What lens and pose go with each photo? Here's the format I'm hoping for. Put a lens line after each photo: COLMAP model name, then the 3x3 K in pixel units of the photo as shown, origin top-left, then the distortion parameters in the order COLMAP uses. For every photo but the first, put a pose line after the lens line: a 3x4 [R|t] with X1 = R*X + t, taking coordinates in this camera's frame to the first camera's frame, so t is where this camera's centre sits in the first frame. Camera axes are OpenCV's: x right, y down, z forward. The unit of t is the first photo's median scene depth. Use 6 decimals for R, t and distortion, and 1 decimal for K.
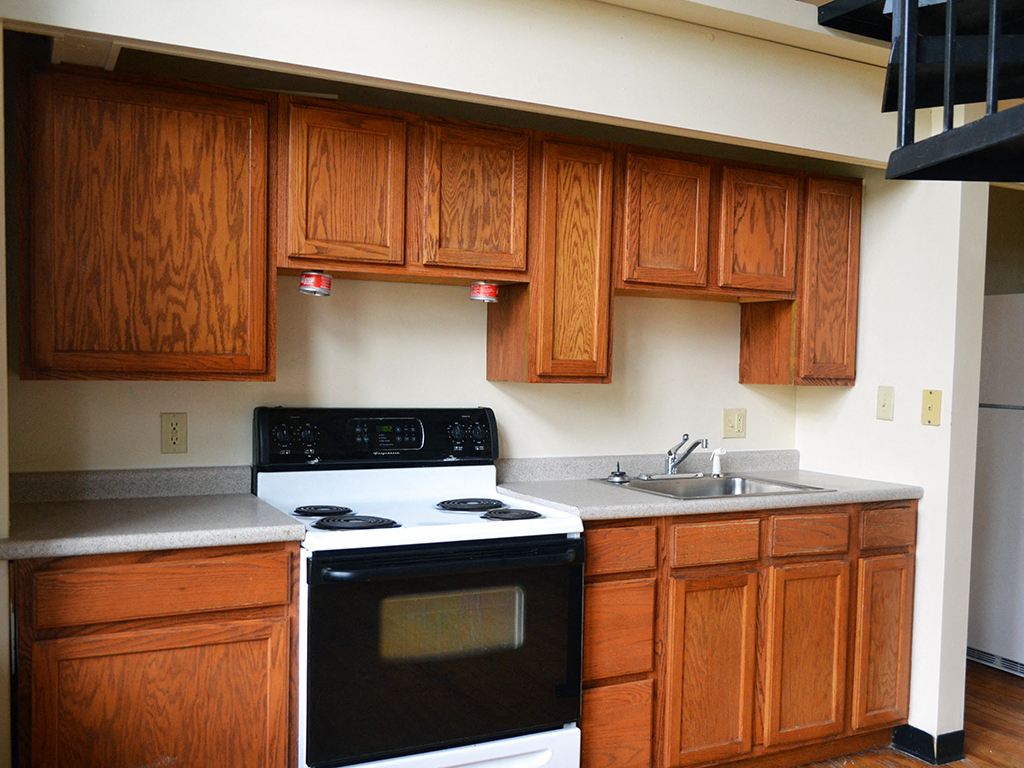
lens RADIAL K [[945.9, 0, 507.1], [0, 945.9, 413.5], [0, 0, 1]] dist [-0.018855, 0.000000]
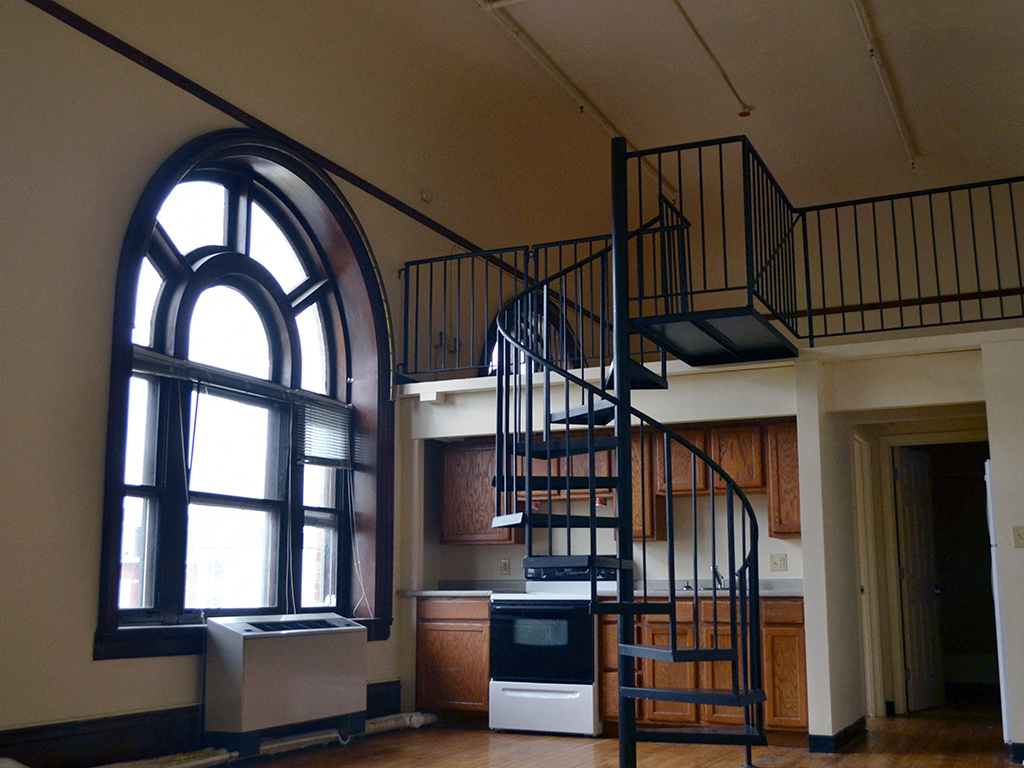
lens RADIAL K [[1120.7, 0, 511.9], [0, 1120.7, 384.2], [0, 0, 1]] dist [-0.013230, 0.000000]
pose [[0.604692, -0.163965, -0.779399, 2.420421], [-0.029327, 0.973333, -0.227516, 0.263221], [0.795919, 0.160435, 0.583758, -0.974385]]
